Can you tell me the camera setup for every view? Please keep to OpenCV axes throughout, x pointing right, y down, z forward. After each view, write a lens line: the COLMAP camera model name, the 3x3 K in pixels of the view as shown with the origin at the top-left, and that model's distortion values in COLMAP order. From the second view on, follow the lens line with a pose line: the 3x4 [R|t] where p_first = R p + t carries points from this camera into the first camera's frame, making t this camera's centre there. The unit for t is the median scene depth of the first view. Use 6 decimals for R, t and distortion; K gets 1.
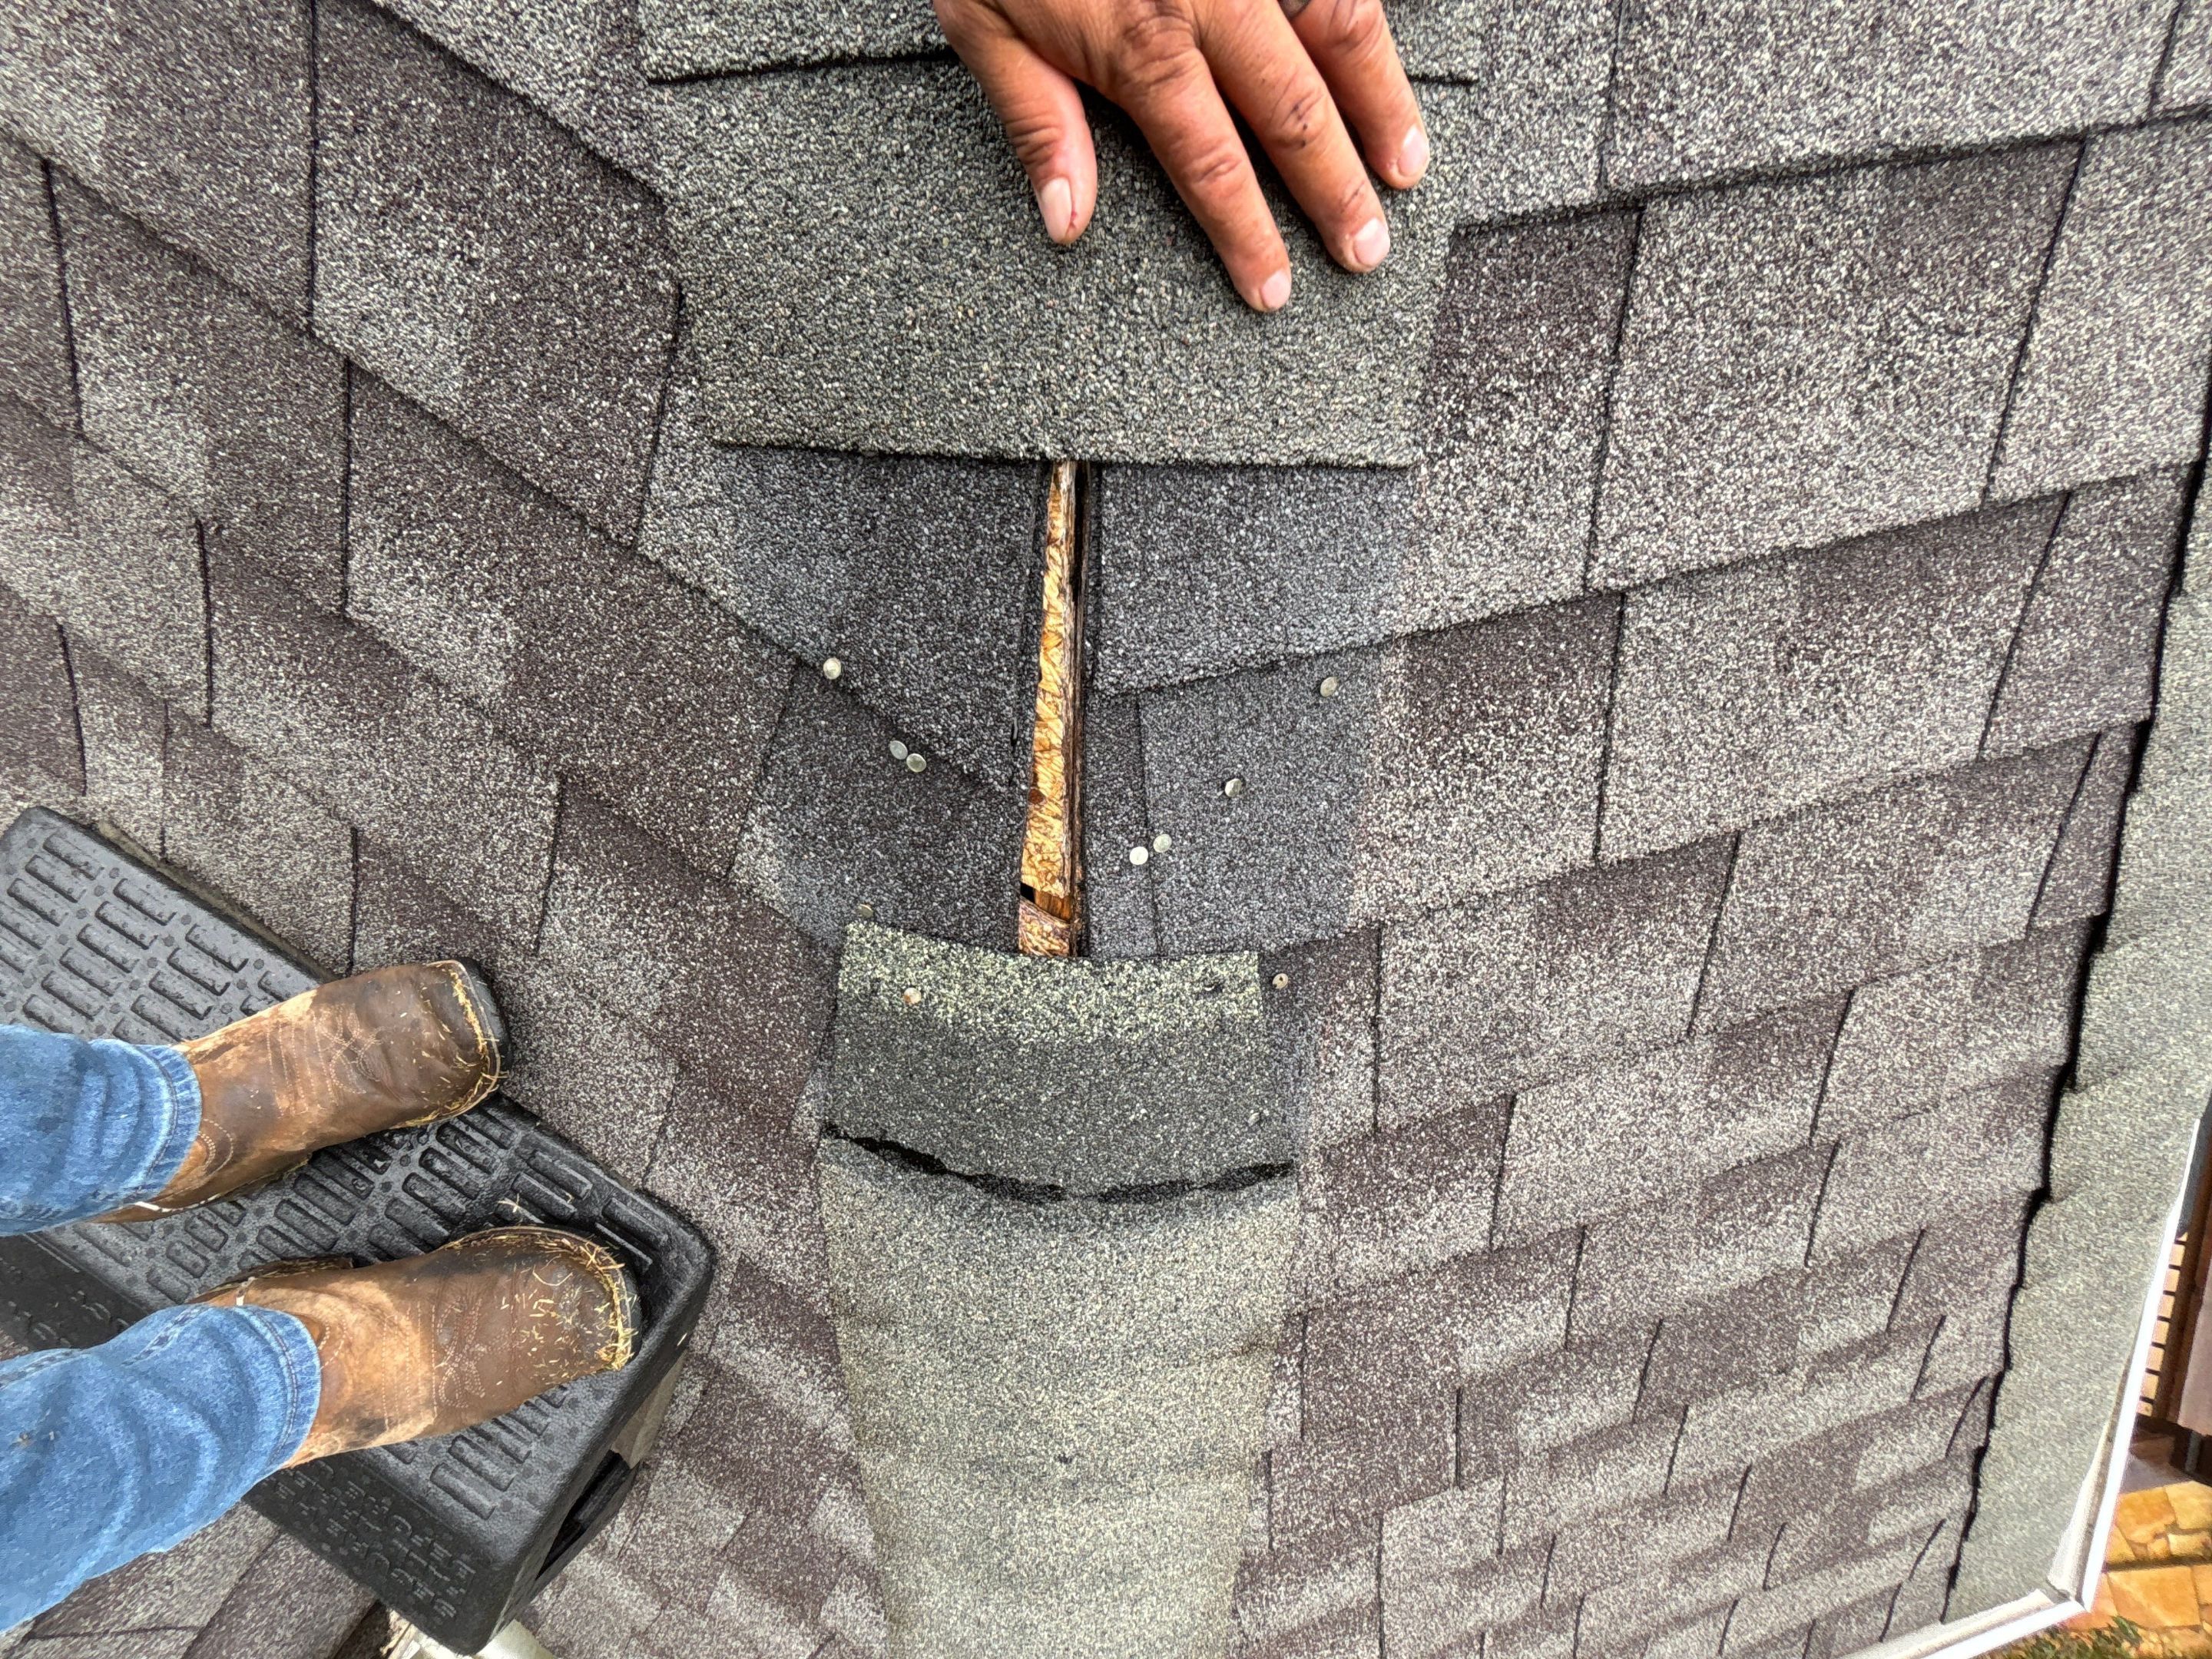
lens RADIAL K [[914.7, 0, 1106.0], [0, 914.7, 829.5], [0, 0, 1]] dist [0.001624, 0.000174]
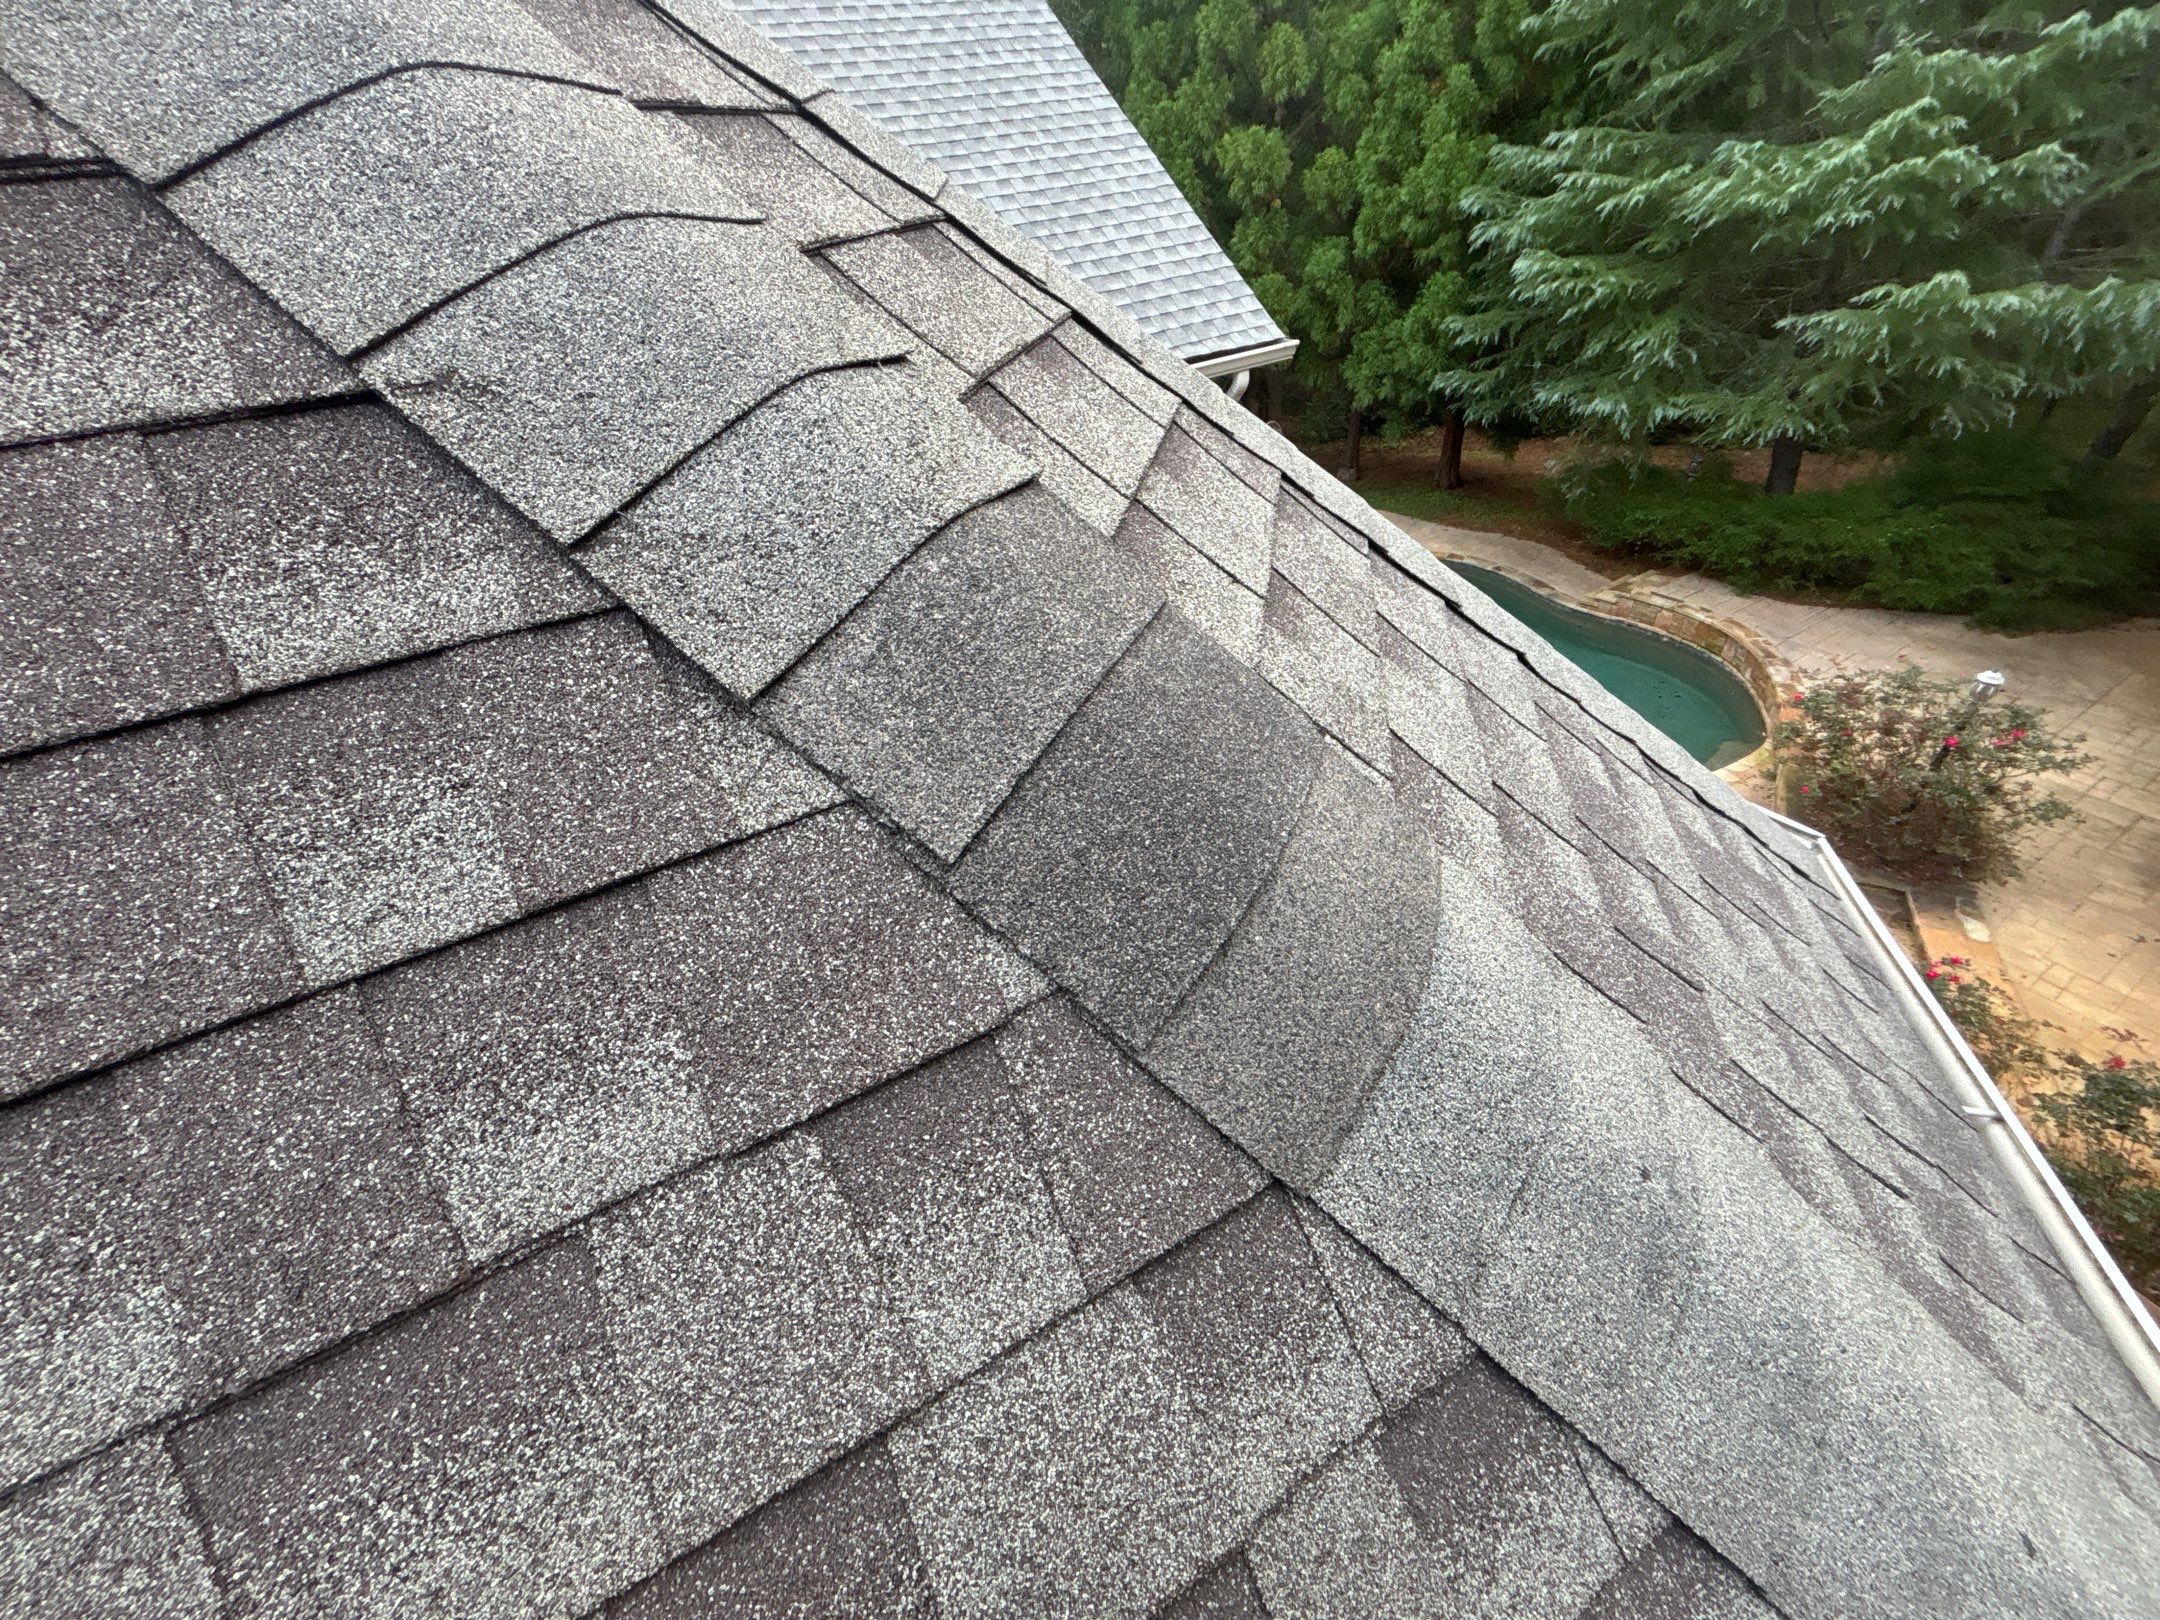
lens RADIAL K [[893.2, 0, 1080.0], [0, 893.2, 810.0], [0, 0, 1]] dist [0.001624, 0.000174]
pose [[0.449862, -0.620630, 0.642217, -0.867069], [0.887018, 0.394253, -0.240340, 0.272294], [-0.104034, 0.677778, 0.727869, 0.106457]]
